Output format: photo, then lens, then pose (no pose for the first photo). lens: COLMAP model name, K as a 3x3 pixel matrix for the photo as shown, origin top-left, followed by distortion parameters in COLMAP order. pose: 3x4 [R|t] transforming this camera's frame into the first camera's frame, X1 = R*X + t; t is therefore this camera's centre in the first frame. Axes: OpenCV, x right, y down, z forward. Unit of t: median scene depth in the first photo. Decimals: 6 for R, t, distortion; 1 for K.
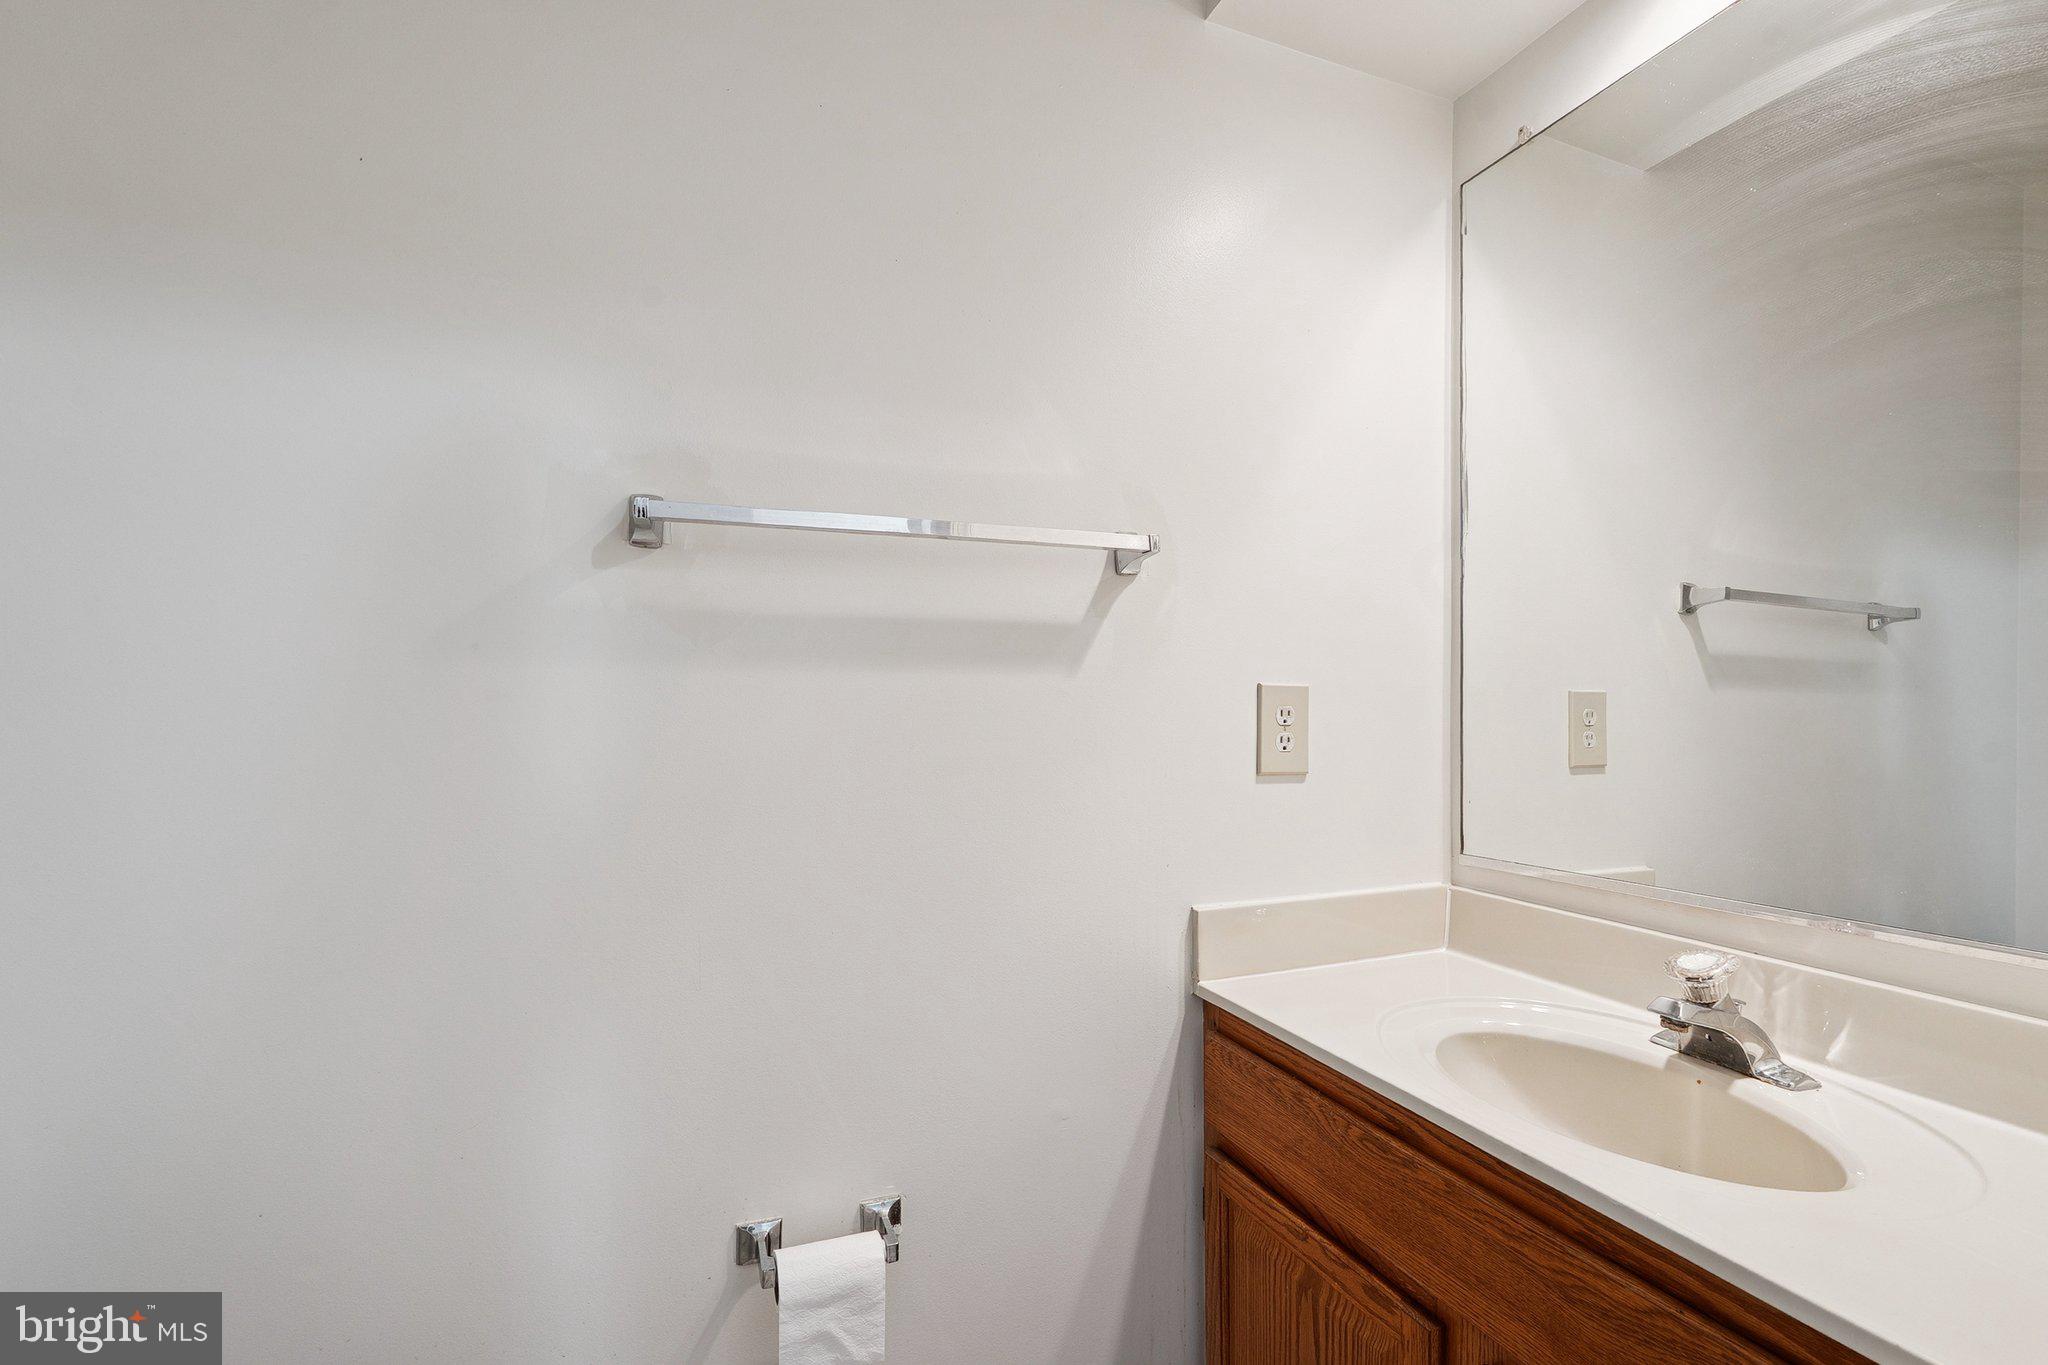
lens RADIAL K [[906.9, 0, 1034.9], [0, 906.9, 721.2], [0, 0, 1]] dist [0.000875, 0.000541]
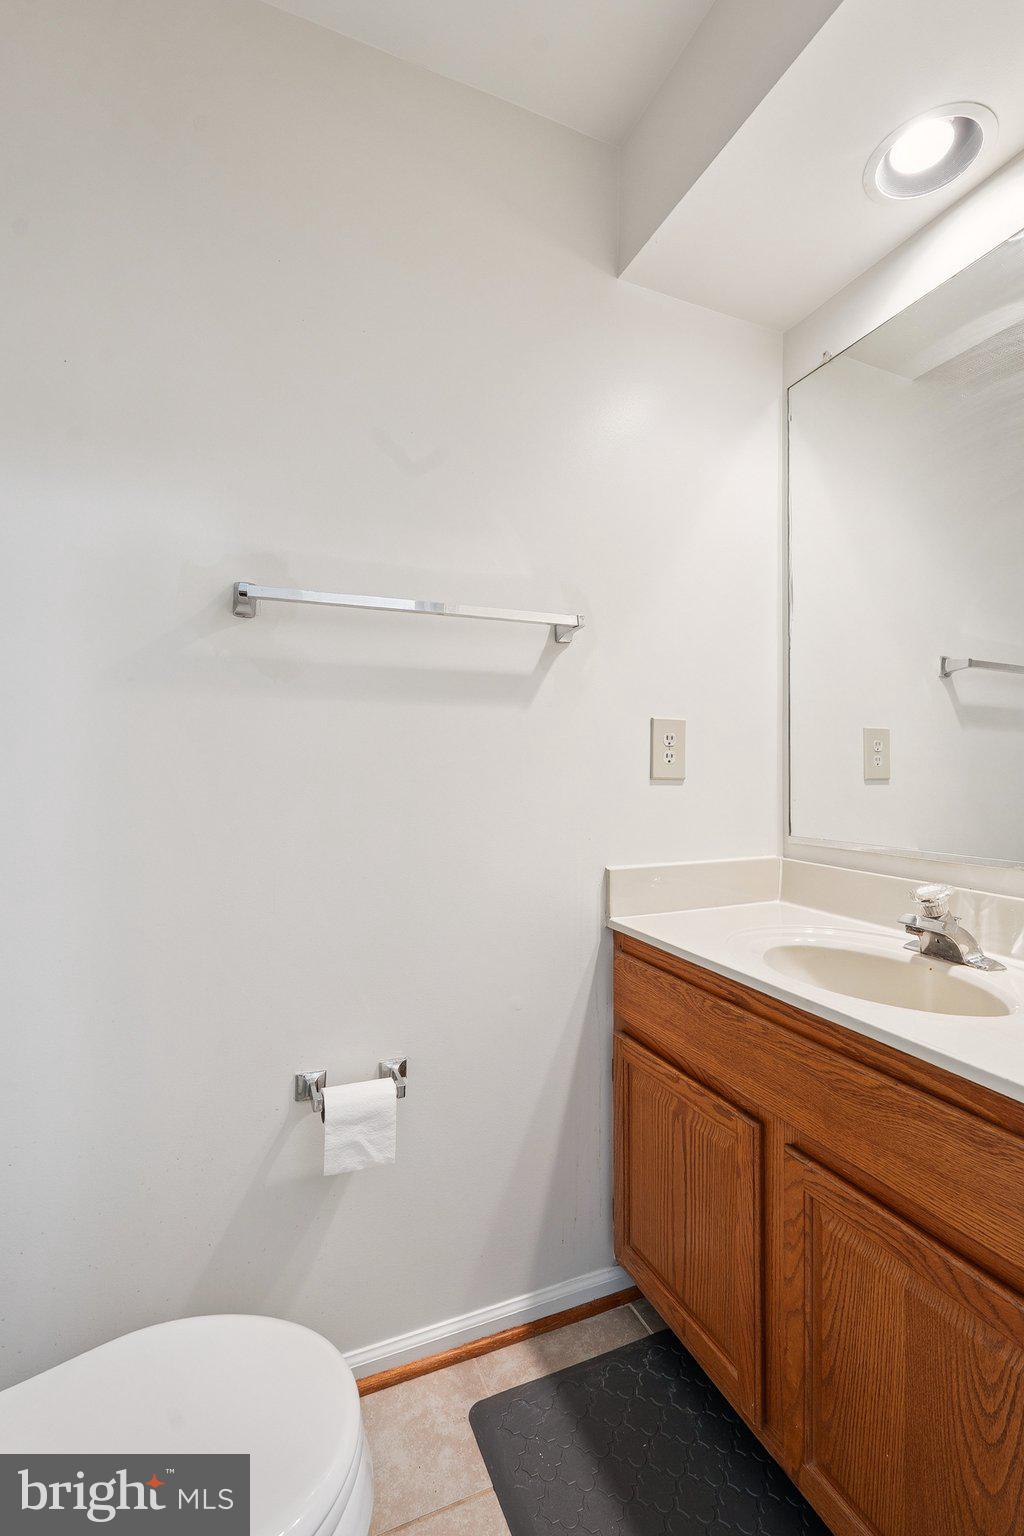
lens RADIAL K [[680.2, 0, 513.7], [0, 680.2, 757.0], [0, 0, 1]] dist [0.000875, 0.000541]
pose [[0.999873, 0.007843, 0.013842, 0.007586], [-0.007477, 0.999626, -0.026323, 0.065536], [-0.014043, 0.026216, 0.999558, -0.129239]]
